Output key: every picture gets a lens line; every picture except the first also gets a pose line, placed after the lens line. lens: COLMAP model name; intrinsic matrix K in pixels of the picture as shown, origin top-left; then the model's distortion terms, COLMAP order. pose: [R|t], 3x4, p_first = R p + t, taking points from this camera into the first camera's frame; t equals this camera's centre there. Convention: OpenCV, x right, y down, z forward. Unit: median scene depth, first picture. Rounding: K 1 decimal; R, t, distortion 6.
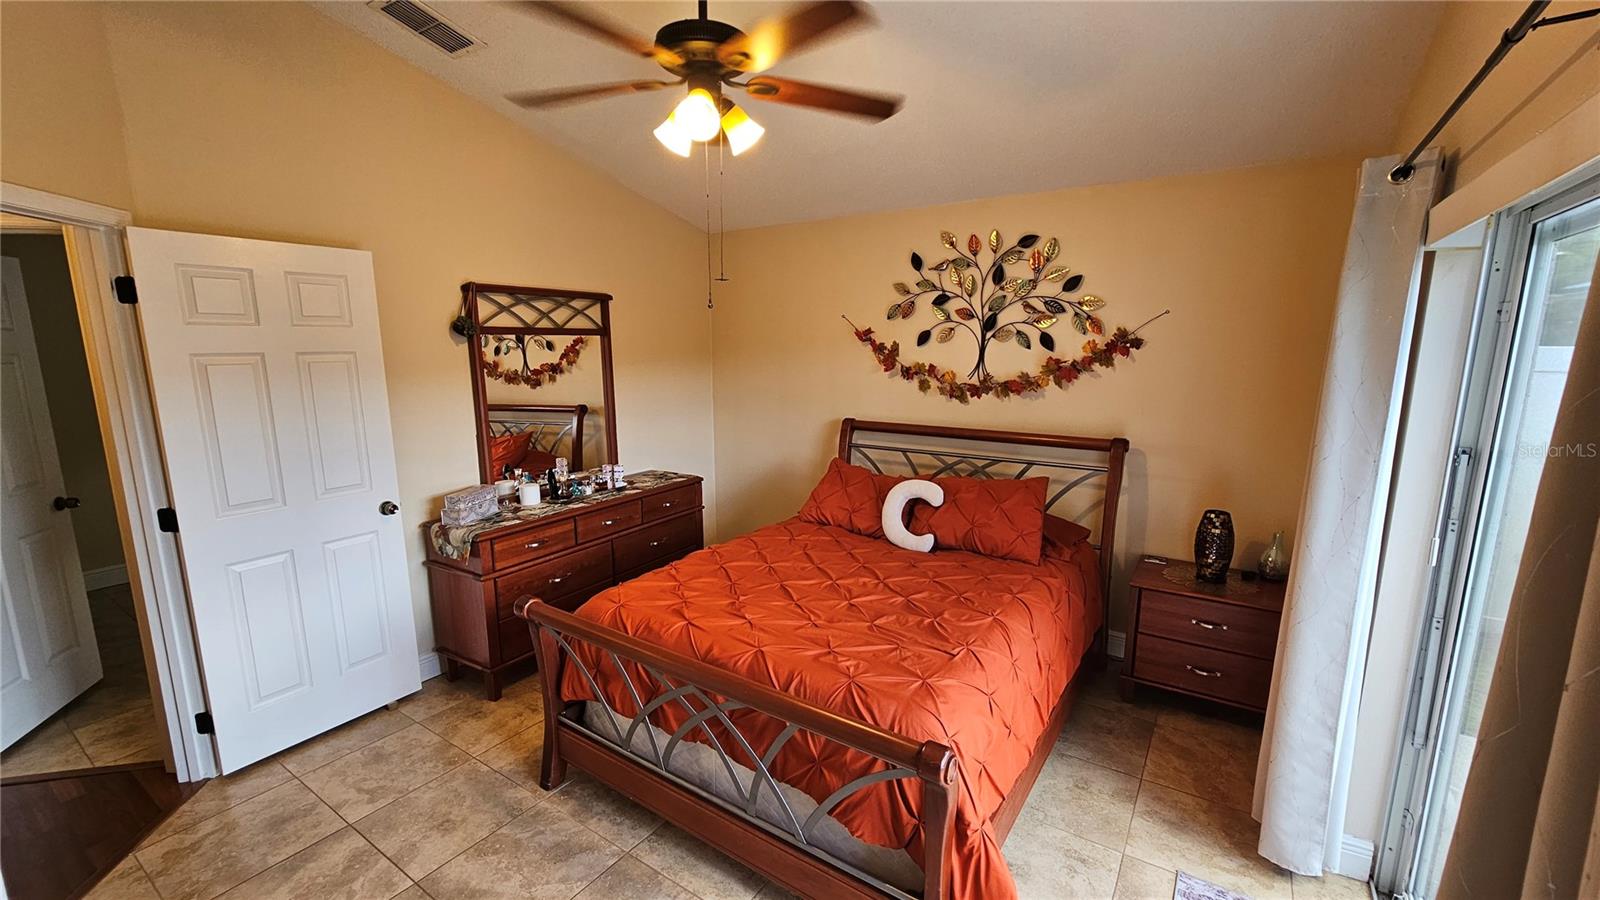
lens RADIAL K [[669.4, 0, 798.8], [0, 669.4, 455.9], [0, 0, 1]] dist [0.047953, -0.000071]
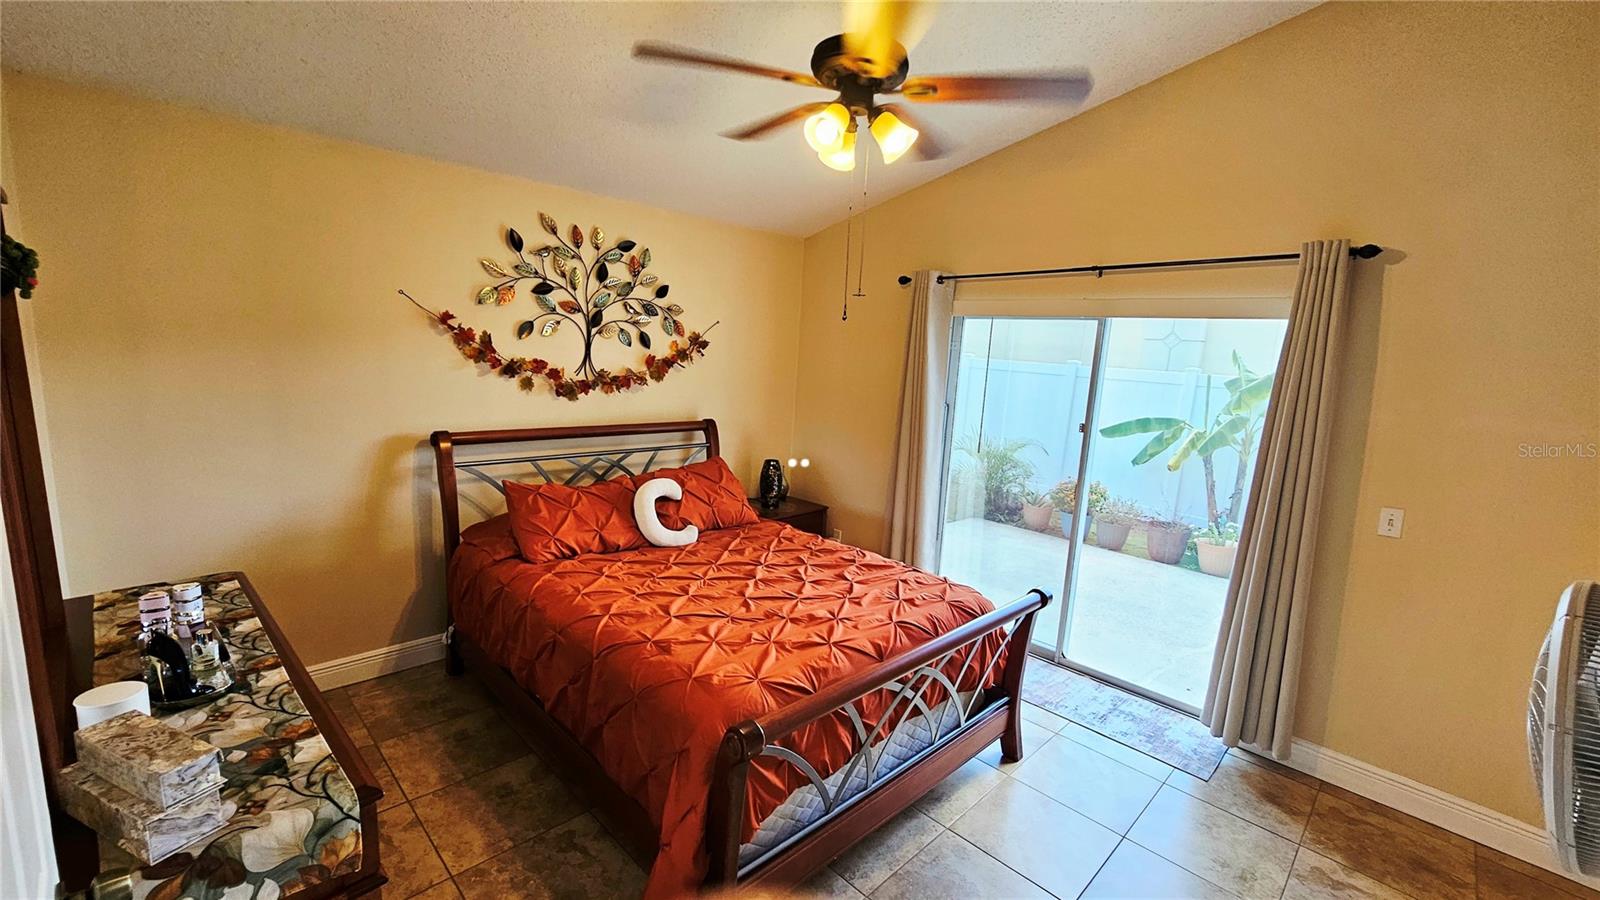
lens RADIAL K [[669.4, 0, 798.8], [0, 669.4, 455.9], [0, 0, 1]] dist [0.047953, -0.000071]
pose [[0.198256, -0.152367, 0.968235, -0.661954], [0.115307, 0.984609, 0.131334, -0.093262], [-0.973344, 0.085606, 0.212774, 0.507003]]
